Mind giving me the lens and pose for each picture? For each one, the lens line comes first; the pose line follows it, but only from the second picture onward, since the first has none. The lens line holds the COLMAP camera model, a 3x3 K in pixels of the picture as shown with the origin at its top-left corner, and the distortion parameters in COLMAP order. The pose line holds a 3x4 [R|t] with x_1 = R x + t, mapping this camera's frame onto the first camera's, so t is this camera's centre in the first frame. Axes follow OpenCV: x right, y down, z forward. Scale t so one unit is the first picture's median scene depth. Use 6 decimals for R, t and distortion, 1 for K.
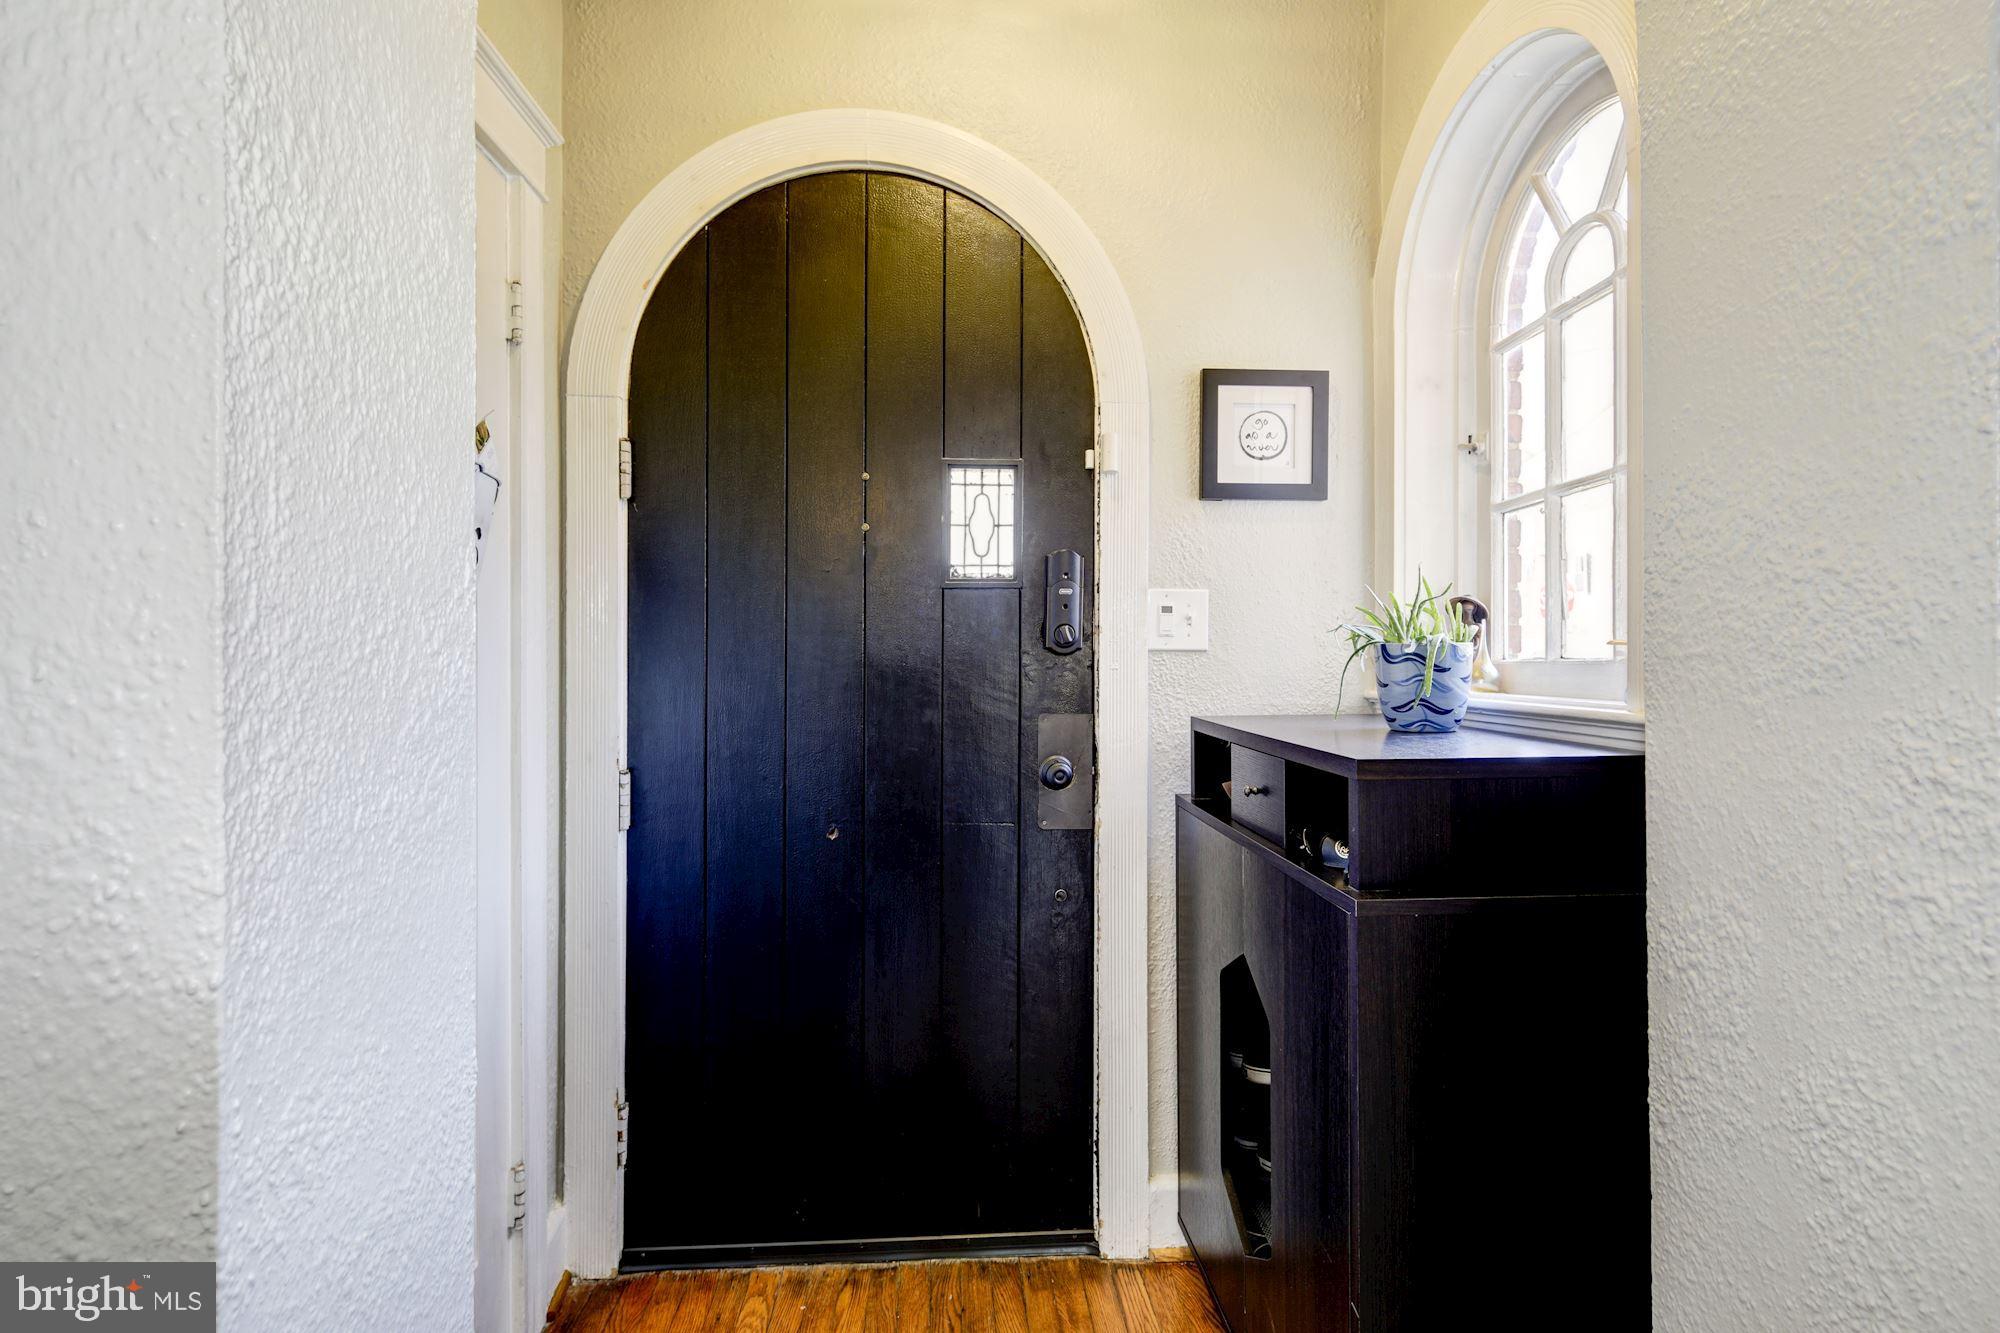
lens RADIAL K [[965.5, 0, 1001.3], [0, 965.5, 669.0], [0, 0, 1]] dist [0.013045, -0.003111]
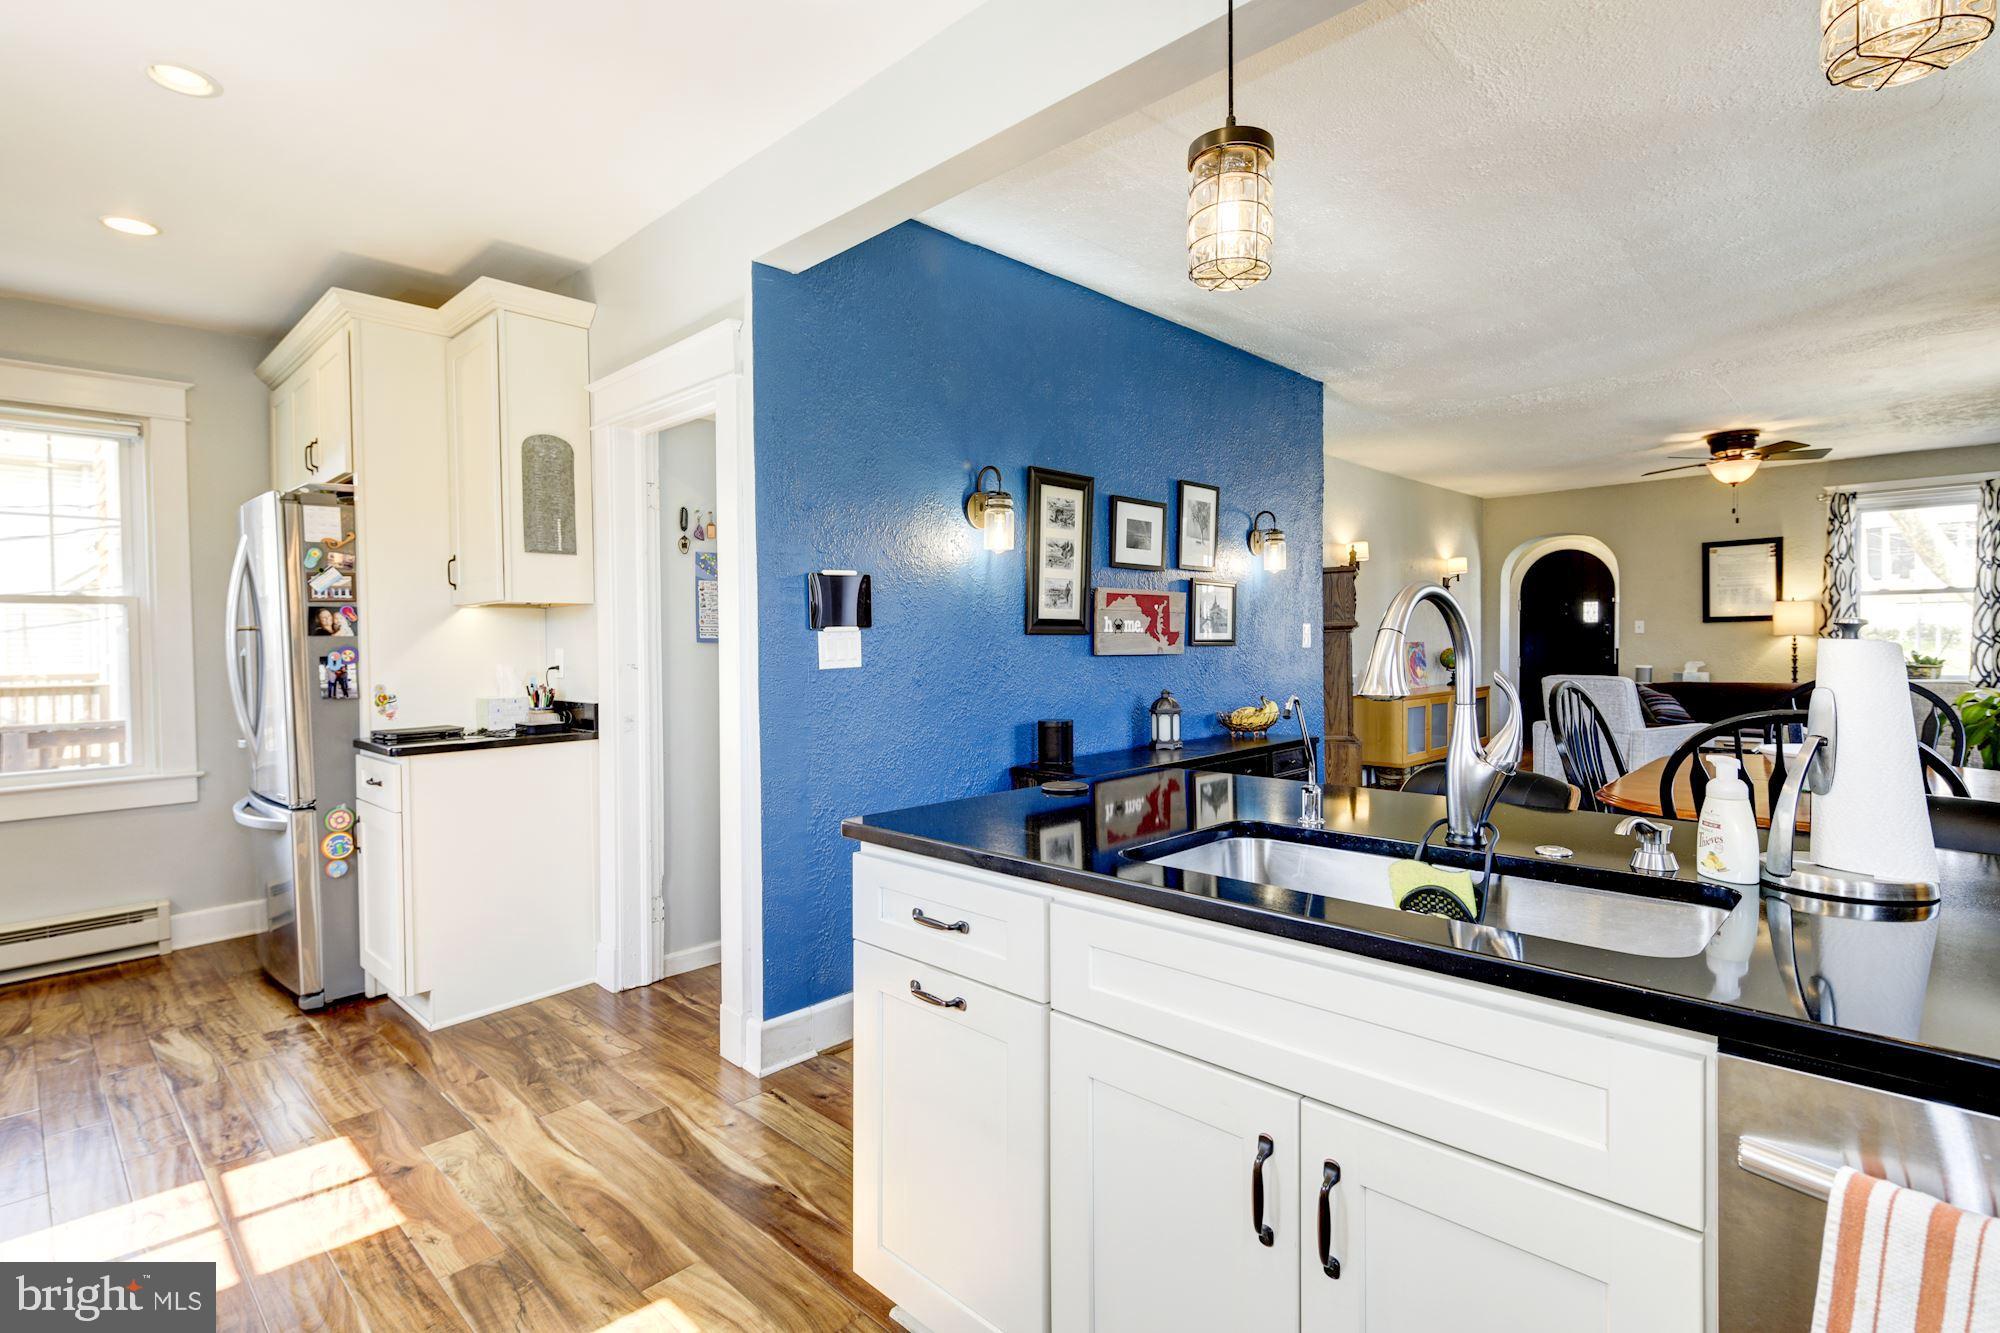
lens RADIAL K [[965.5, 0, 992.1], [0, 965.5, 652.4], [0, 0, 1]] dist [0.013045, -0.003111]
pose [[0.683280, 0.005360, -0.730137, 1.653661], [0.007109, 0.999877, 0.013994, -0.024819], [0.730122, -0.014752, 0.683157, -5.138678]]
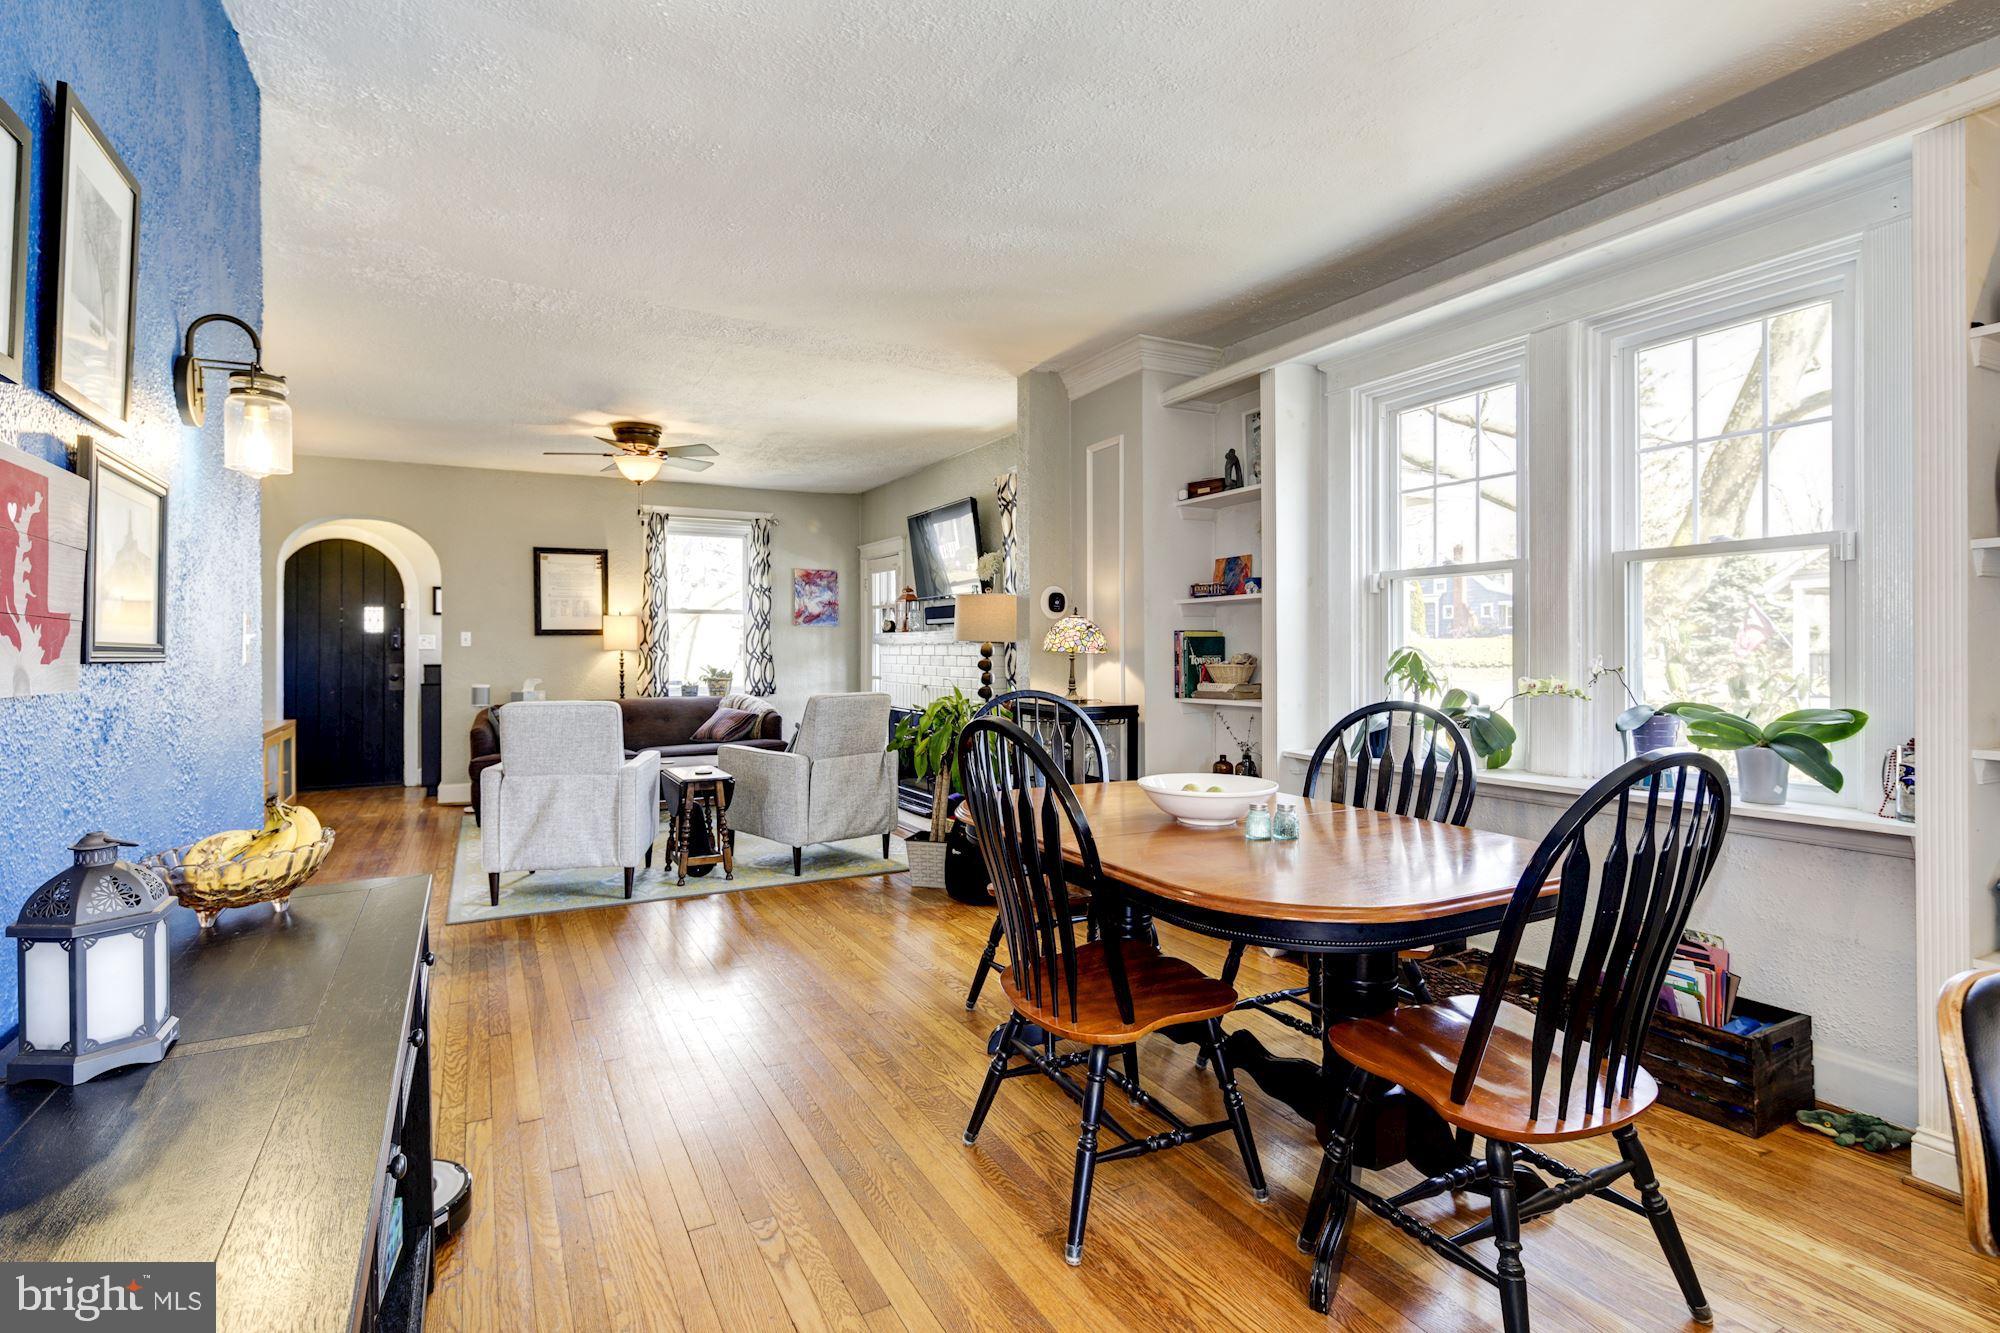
lens RADIAL K [[965.5, 0, 999.5], [0, 965.5, 657.0], [0, 0, 1]] dist [0.013045, -0.003111]
pose [[0.899591, -0.002560, 0.436725, 0.605909], [-0.000453, 0.999977, 0.006795, -0.014812], [-0.436733, -0.006311, 0.899569, -4.148831]]
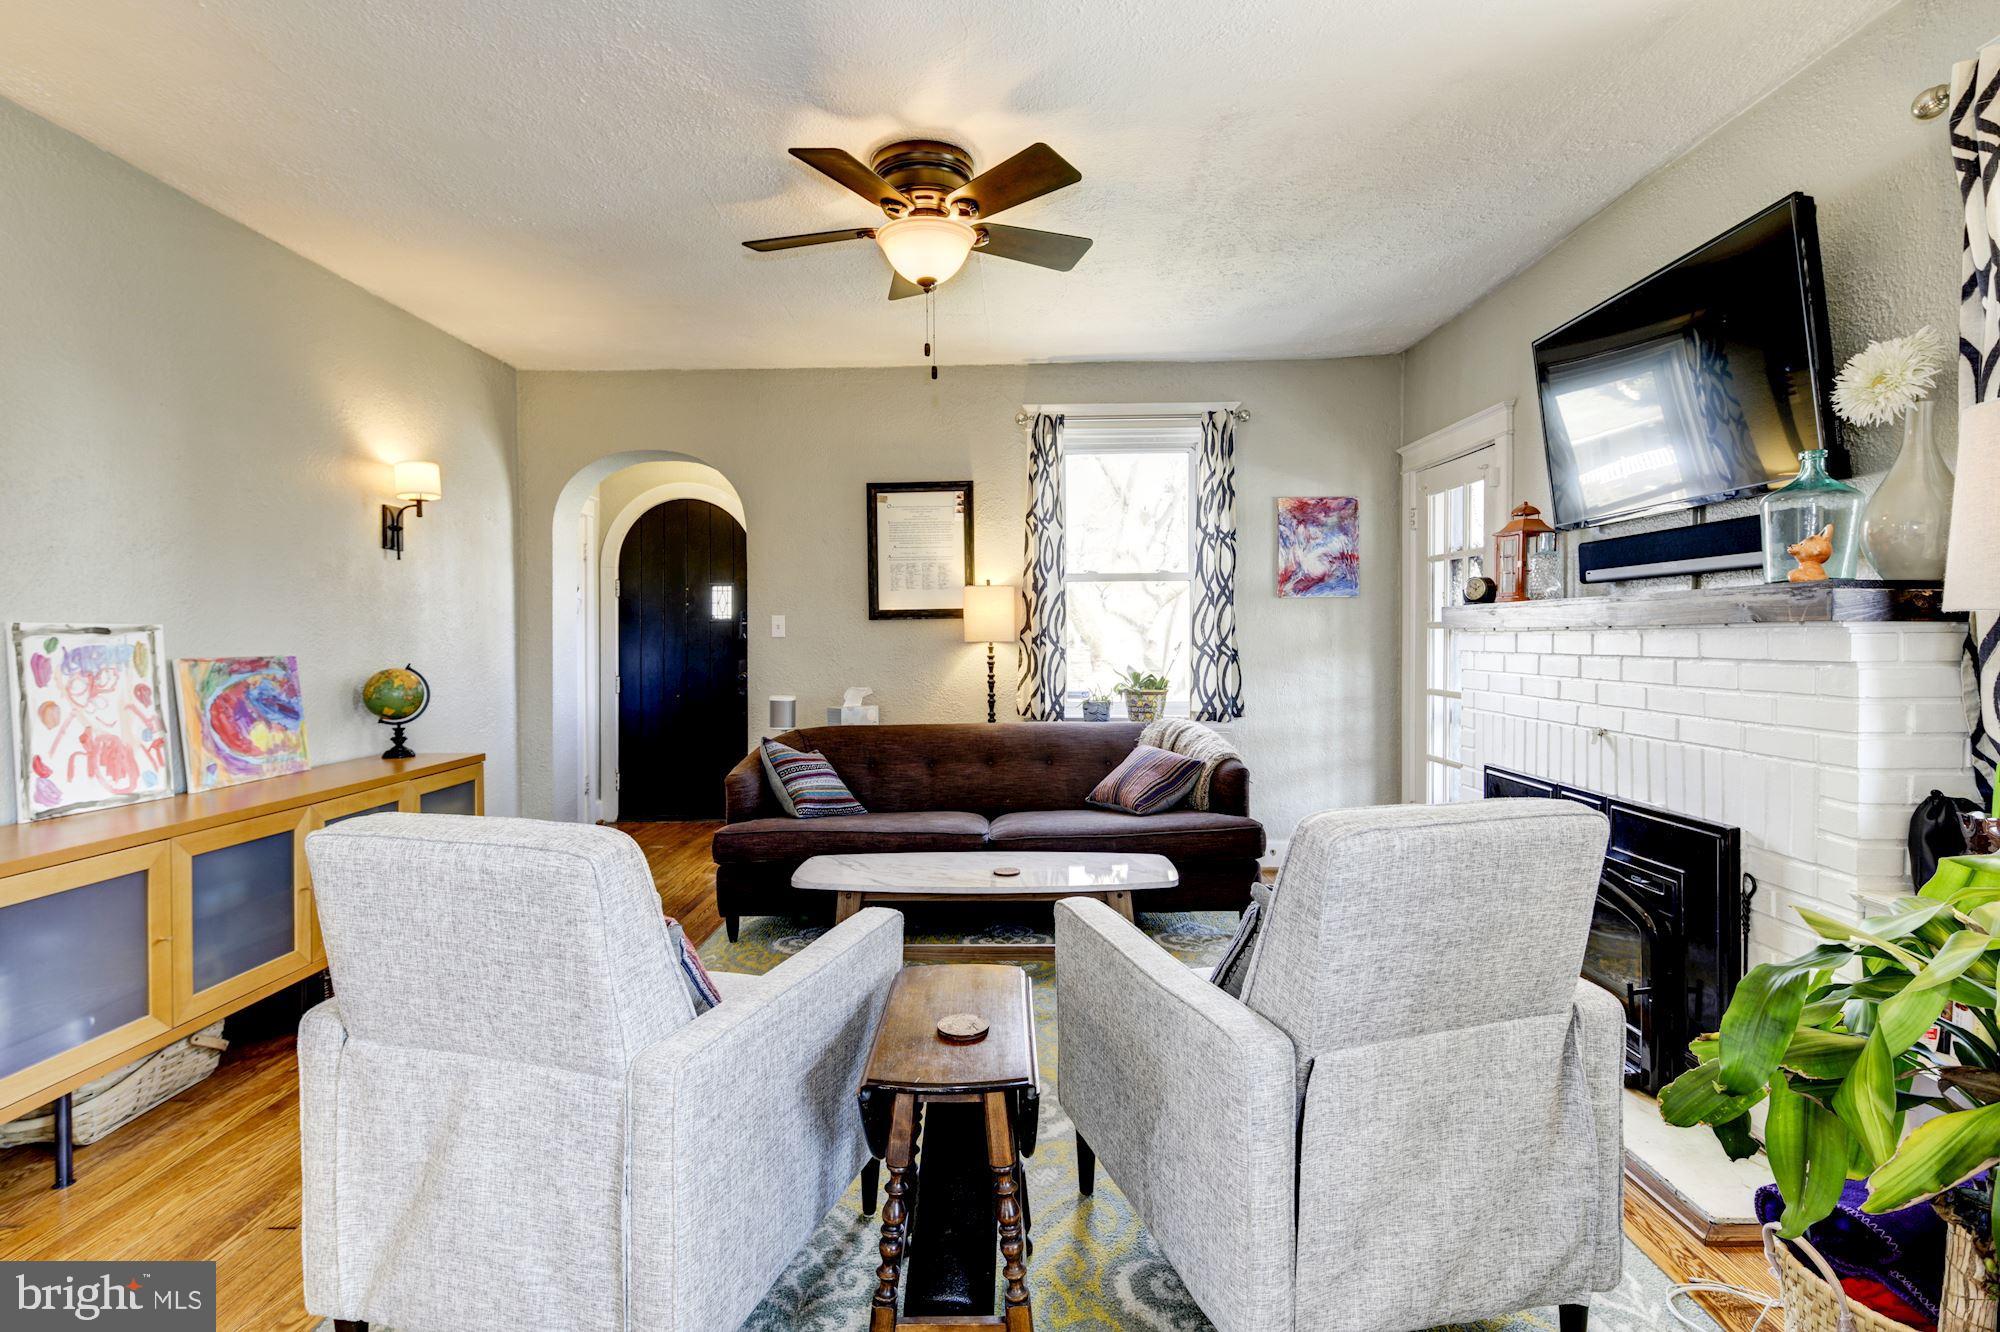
lens RADIAL K [[965.5, 0, 992.9], [0, 965.5, 653.5], [0, 0, 1]] dist [0.013045, -0.003111]
pose [[0.998399, -0.001929, -0.056525, 1.105094], [0.002861, 0.999861, 0.016413, -0.026902], [0.056486, -0.016548, 0.998266, -2.277456]]
